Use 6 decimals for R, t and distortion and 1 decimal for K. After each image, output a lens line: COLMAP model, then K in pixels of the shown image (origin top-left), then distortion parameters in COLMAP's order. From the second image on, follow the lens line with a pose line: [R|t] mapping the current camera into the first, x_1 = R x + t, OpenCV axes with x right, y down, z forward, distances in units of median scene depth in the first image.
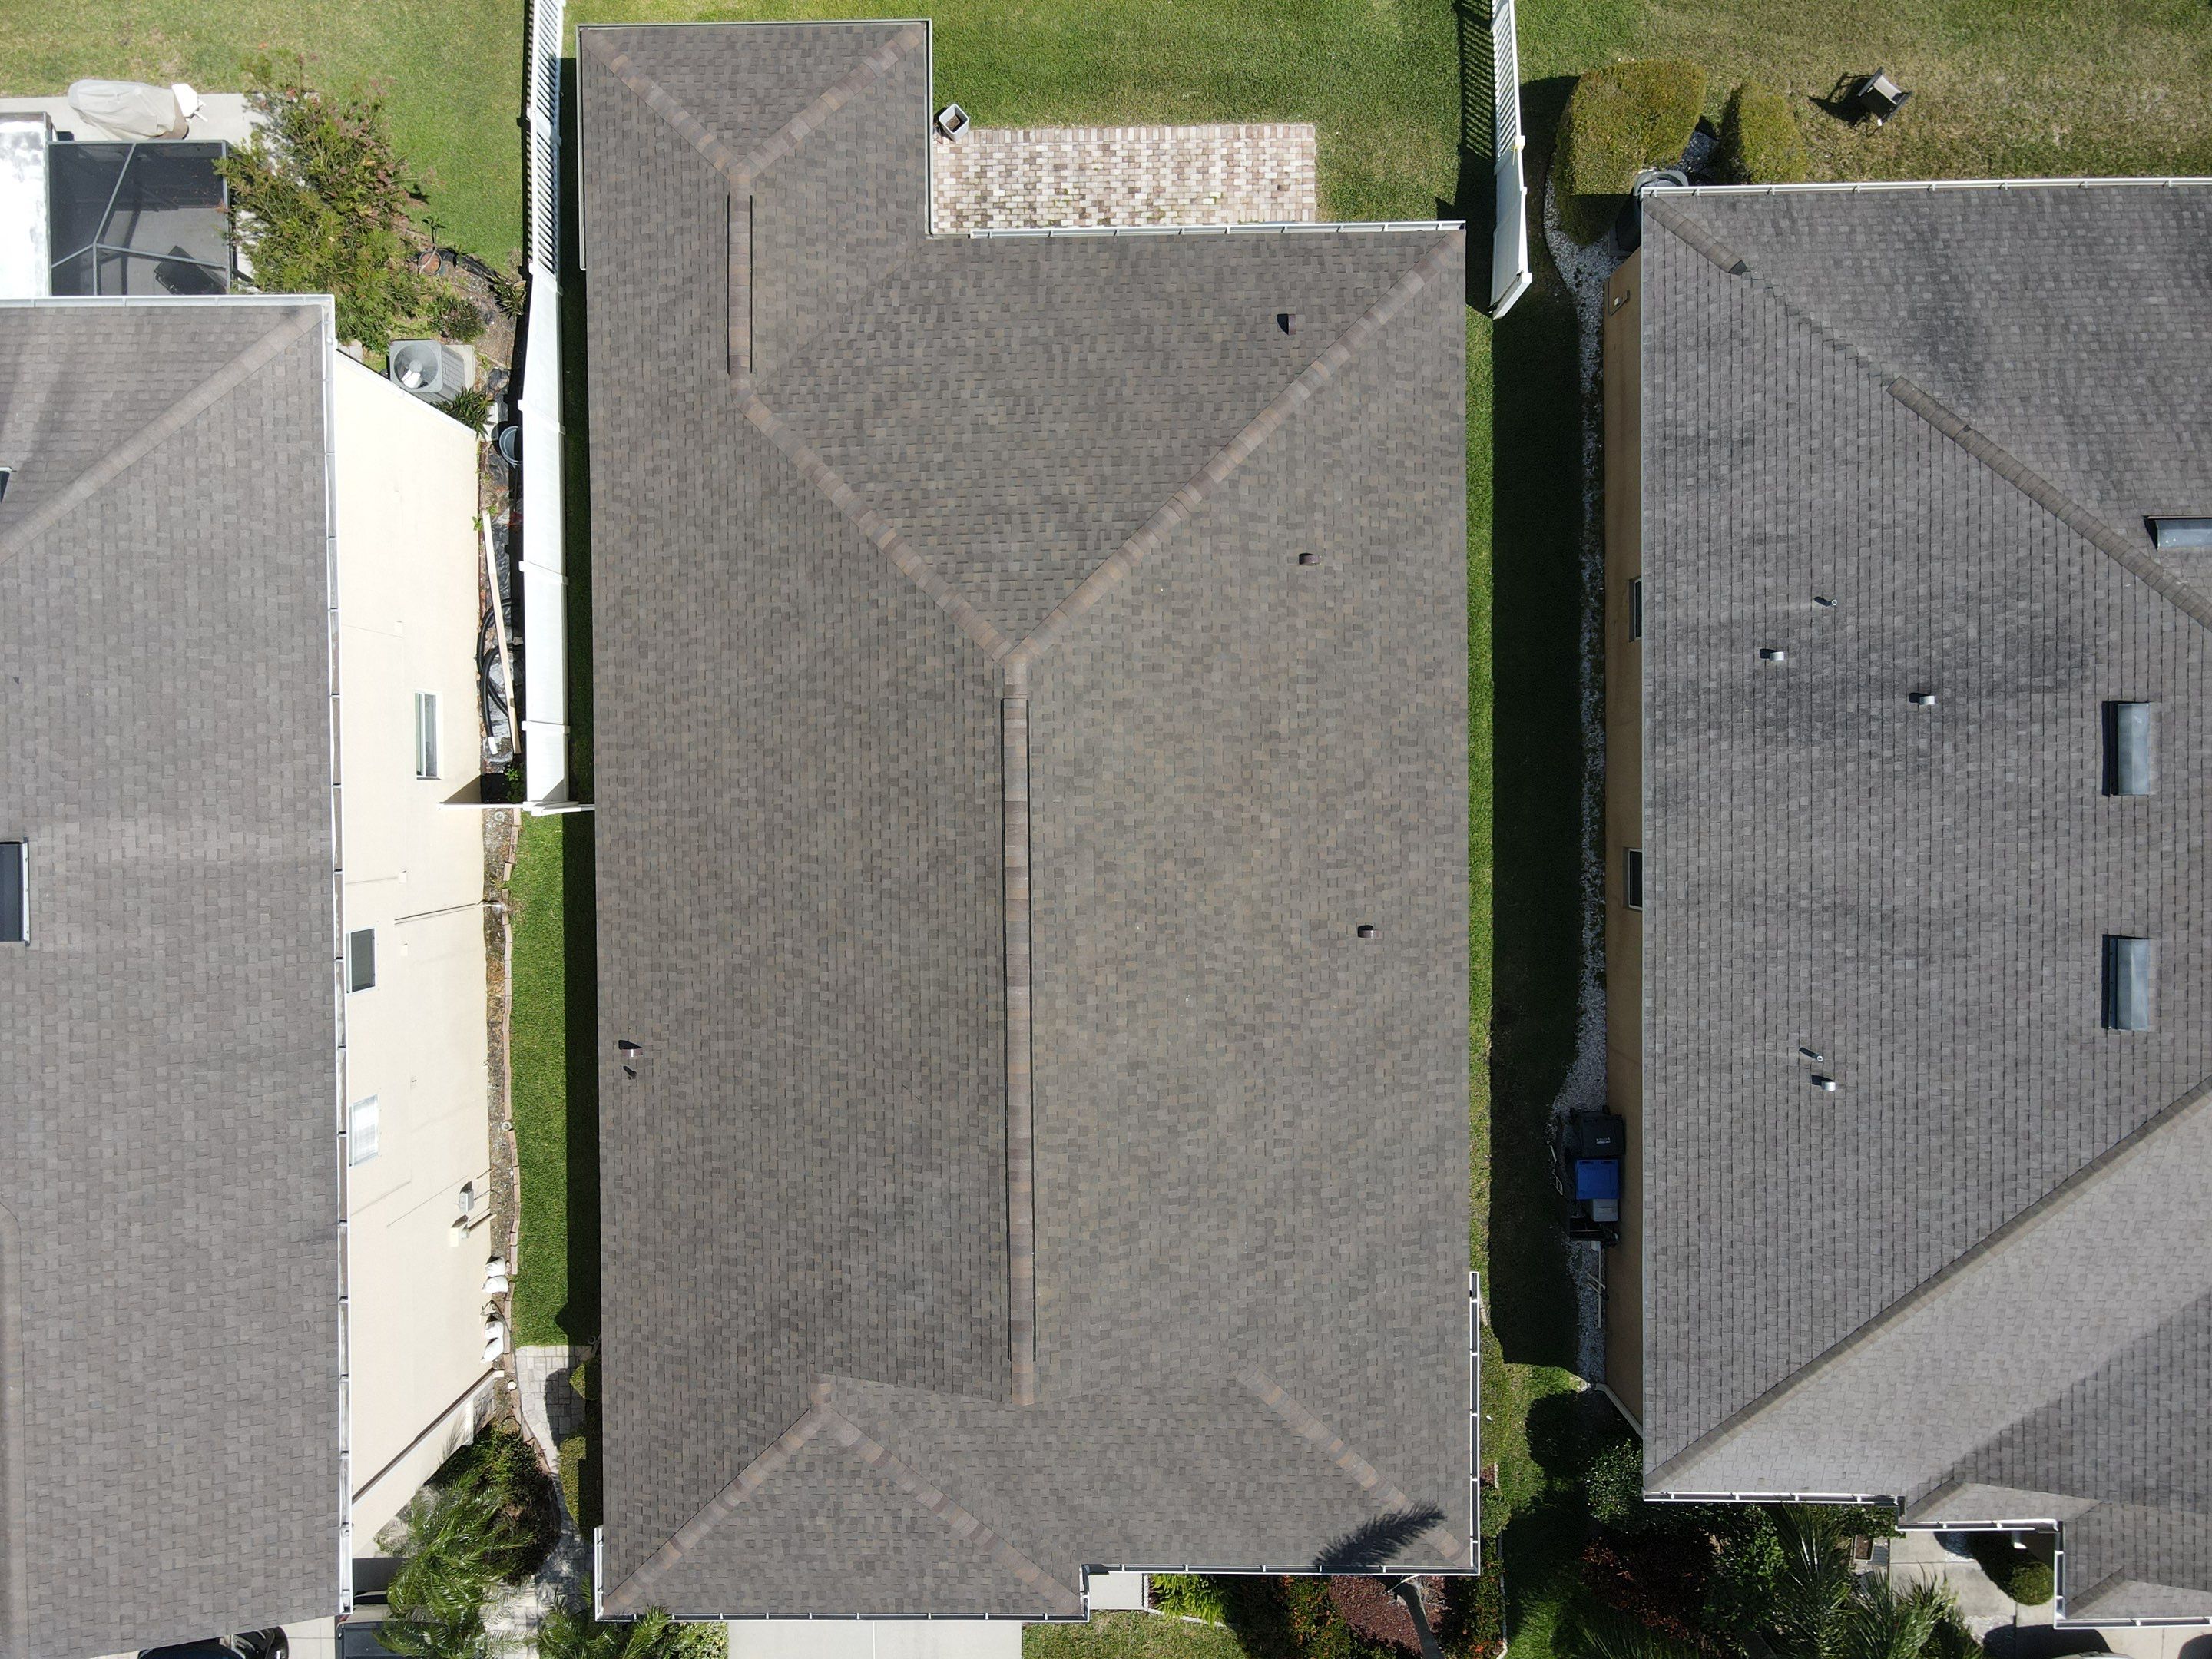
lens RADIAL K [[1626.1, 0, 1078.0], [0, 1626.1, 814.7], [0, 0, 1]] dist [-0.002594, 0.027088]
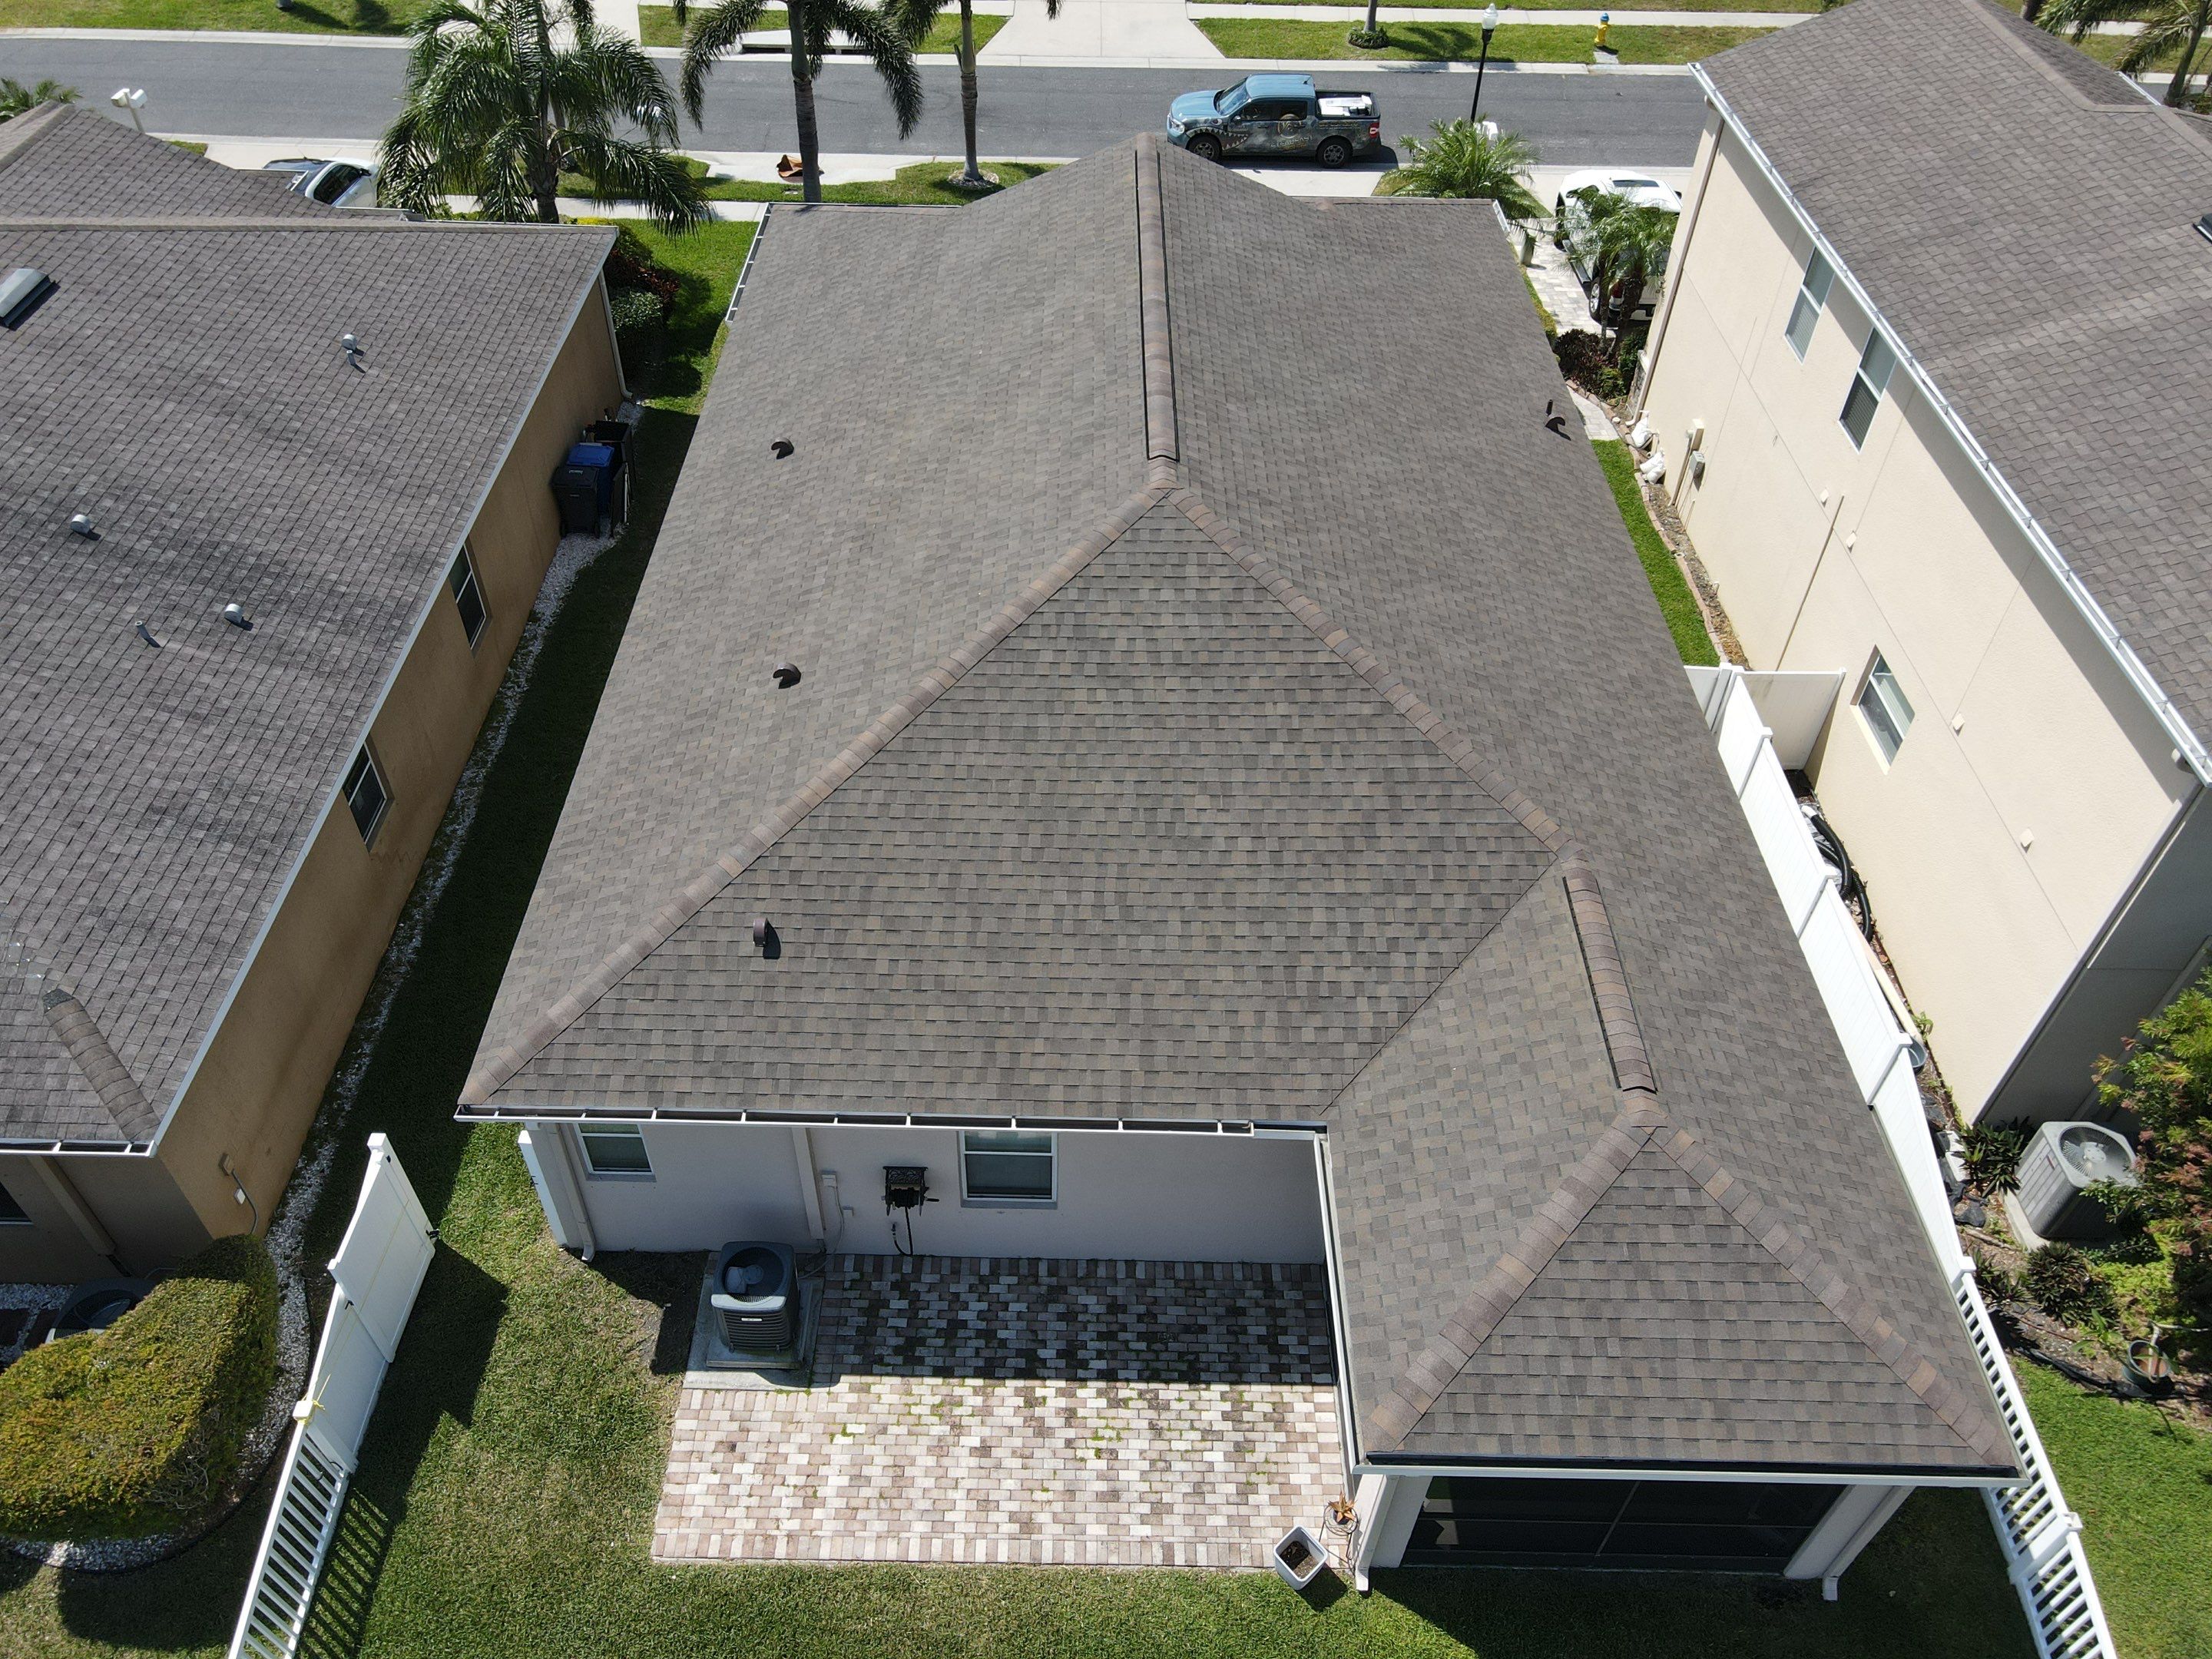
lens RADIAL K [[1626.1, 0, 1081.5], [0, 1626.1, 824.4], [0, 0, 1]] dist [-0.002594, 0.027088]
pose [[-0.999808, -0.007782, 0.017964, -0.011470], [0.018240, -0.703554, 0.710408, -0.728793], [0.007110, 0.710600, 0.703561, 0.492016]]
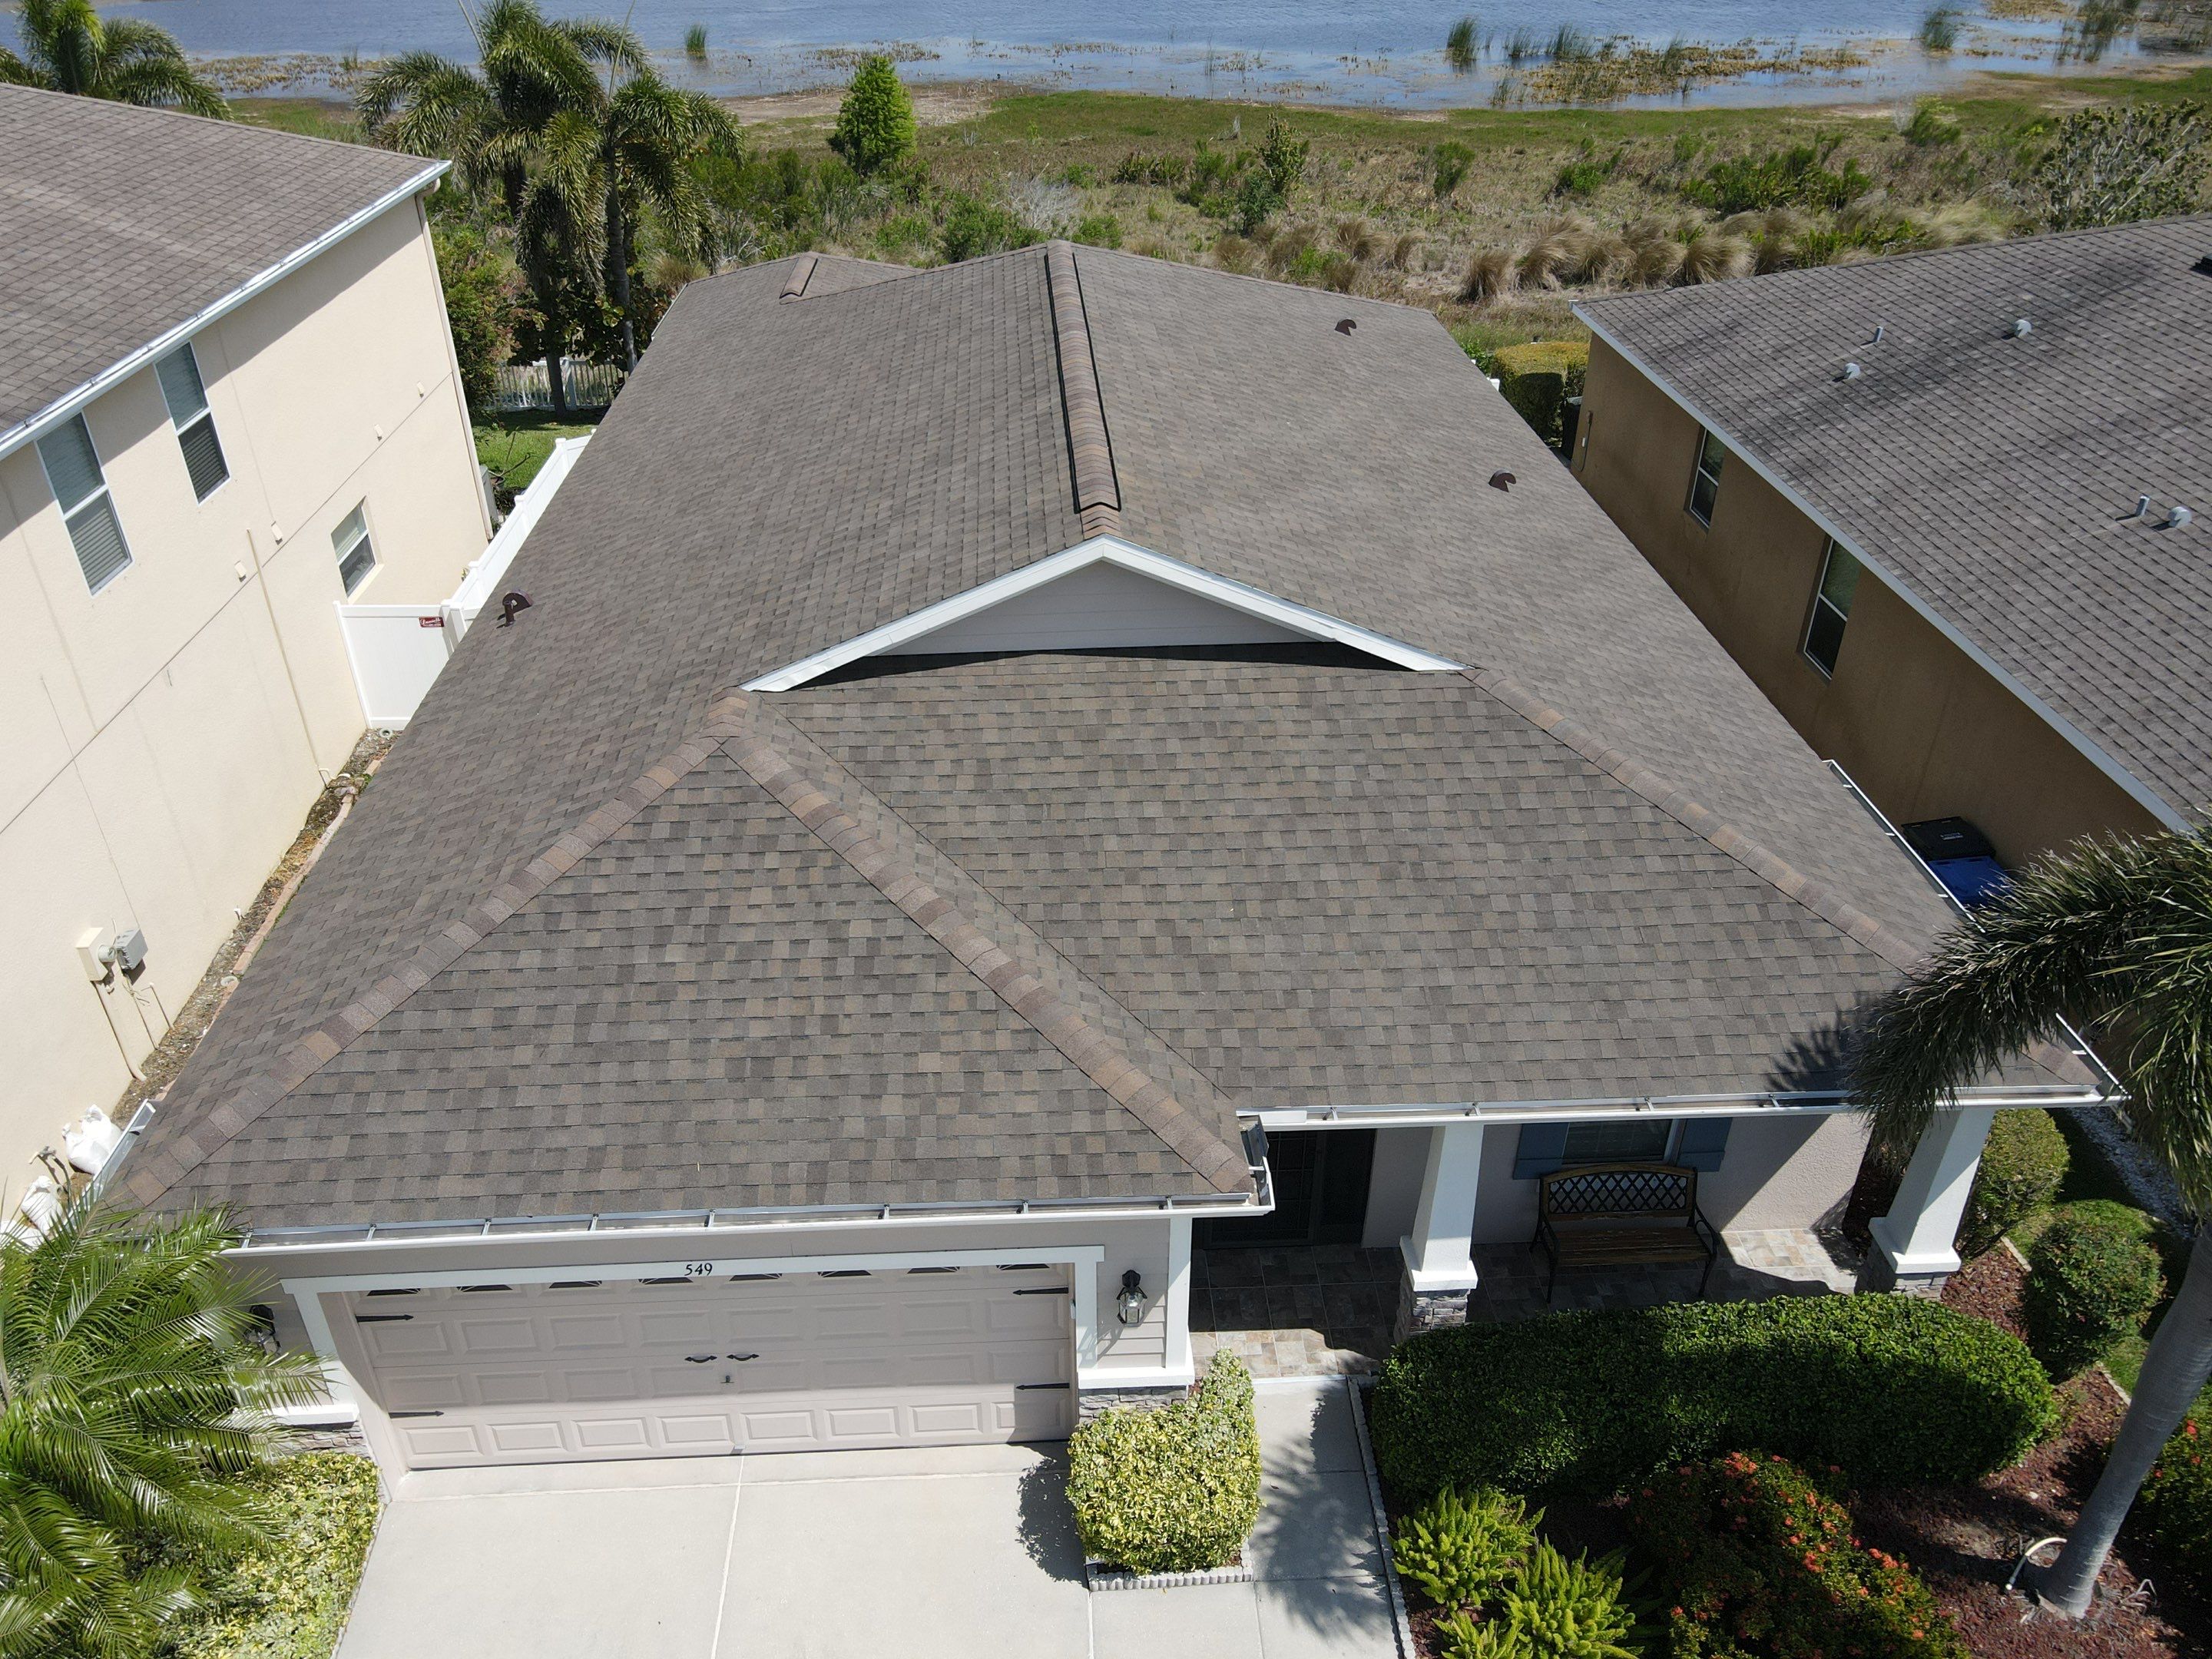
lens RADIAL K [[1626.1, 0, 1077.2], [0, 1626.1, 811.8], [0, 0, 1]] dist [-0.002594, 0.027088]
pose [[0.999264, -0.006658, 0.037771, -0.059871], [0.035904, 0.508705, -0.860192, 0.820842], [-0.013487, 0.860915, 0.508570, 0.726948]]
